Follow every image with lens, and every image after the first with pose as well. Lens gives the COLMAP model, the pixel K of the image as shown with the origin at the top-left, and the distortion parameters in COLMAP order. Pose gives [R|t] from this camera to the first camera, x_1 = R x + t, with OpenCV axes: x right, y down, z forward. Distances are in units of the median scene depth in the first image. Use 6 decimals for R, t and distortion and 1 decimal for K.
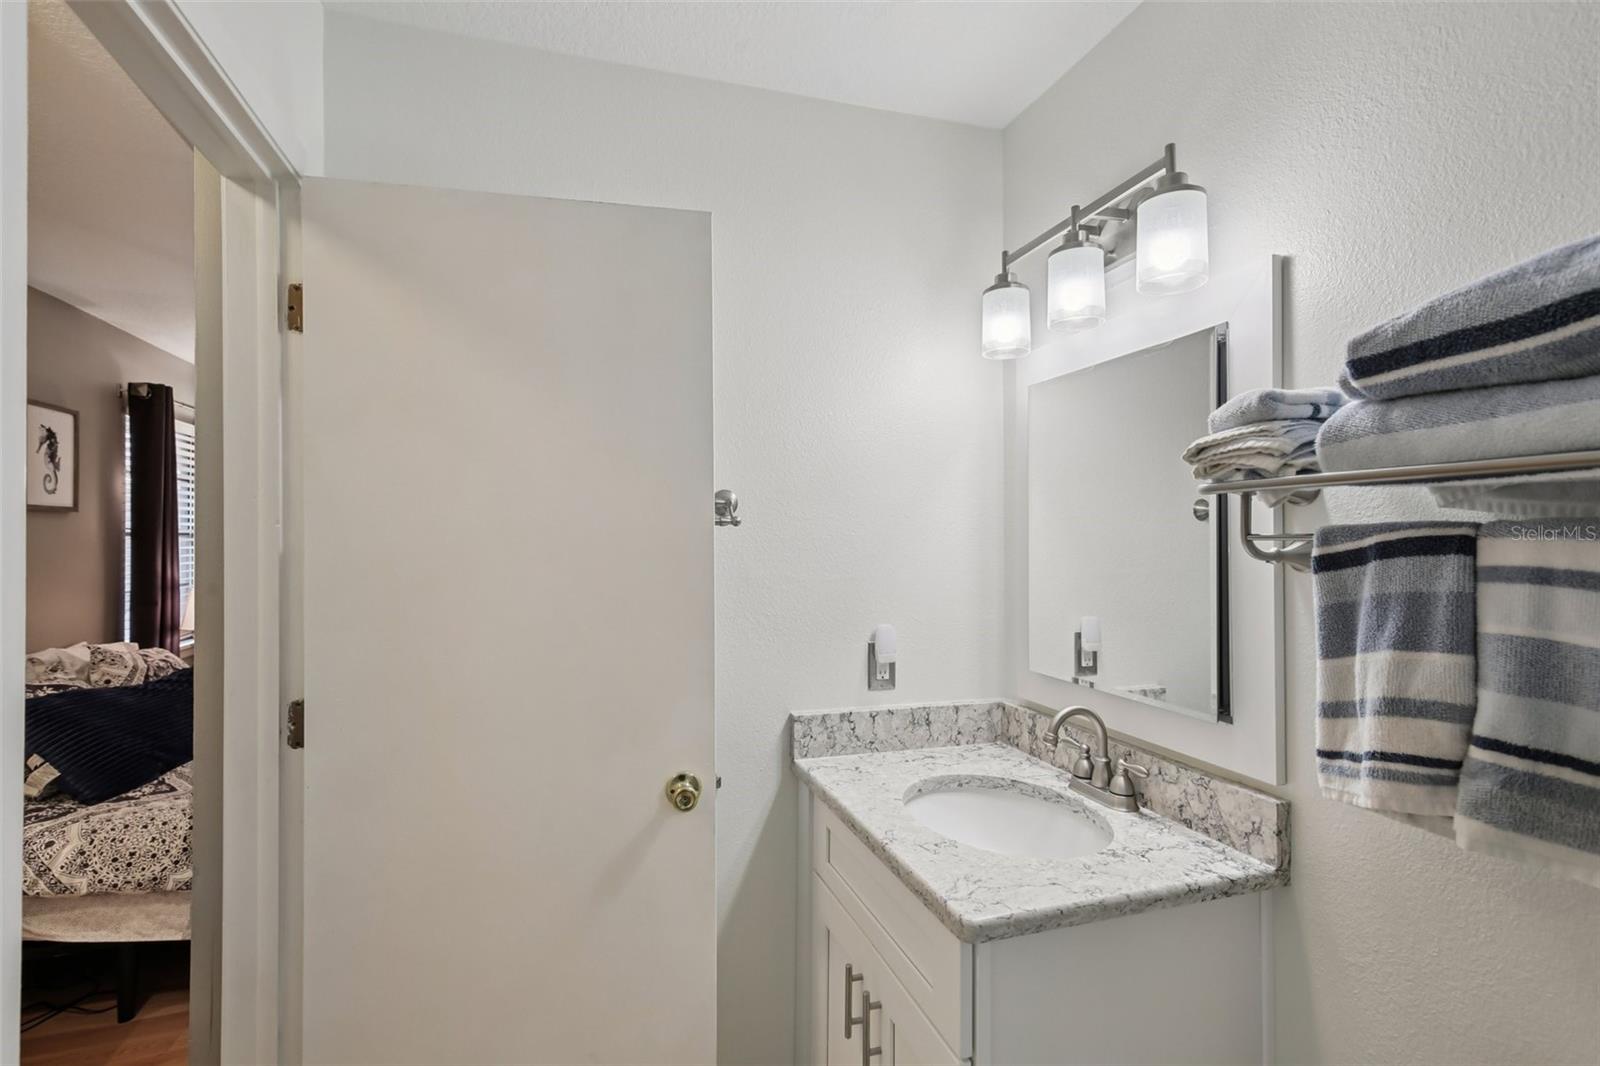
lens RADIAL K [[742.0, 0, 788.7], [0, 742.0, 537.1], [0, 0, 1]] dist [-0.004483, -0.000390]
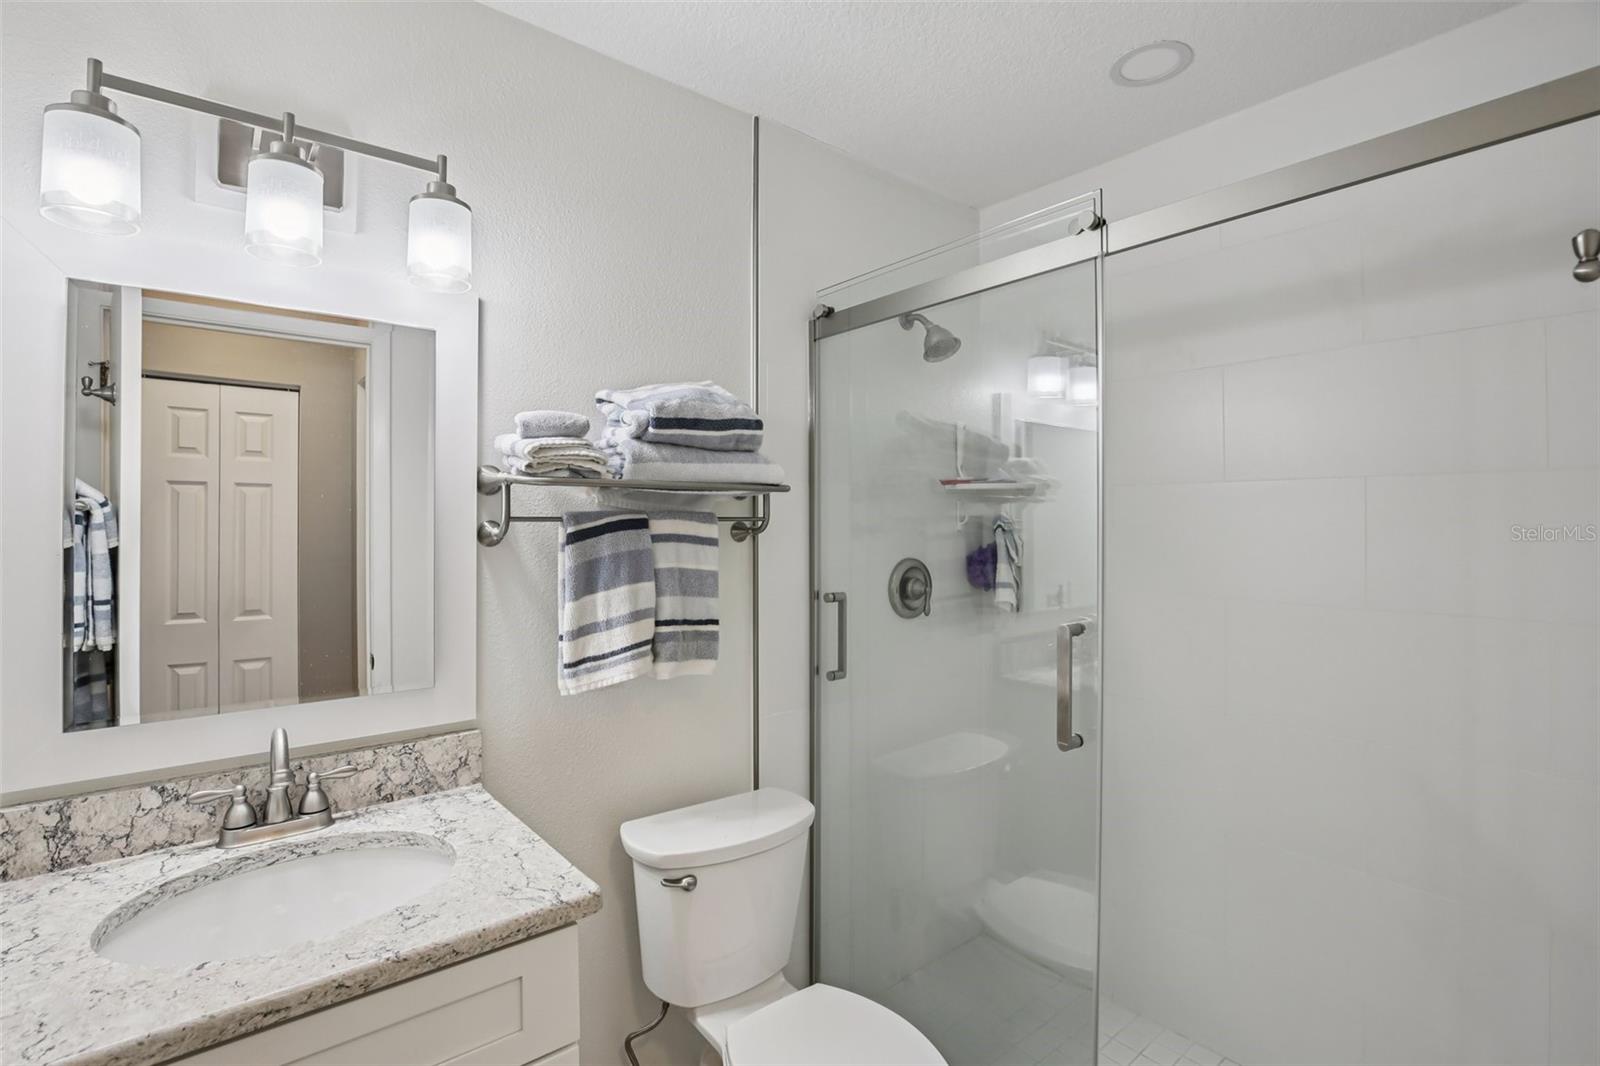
lens RADIAL K [[748.3, 0, 789.9], [0, 748.3, 521.7], [0, 0, 1]] dist [-0.017556, 0.000198]
pose [[-0.380902, 0.005287, 0.924600, -0.798638], [0.004747, 0.999982, -0.003762, 0.012280], [-0.924603, 0.002956, -0.380920, 1.117111]]
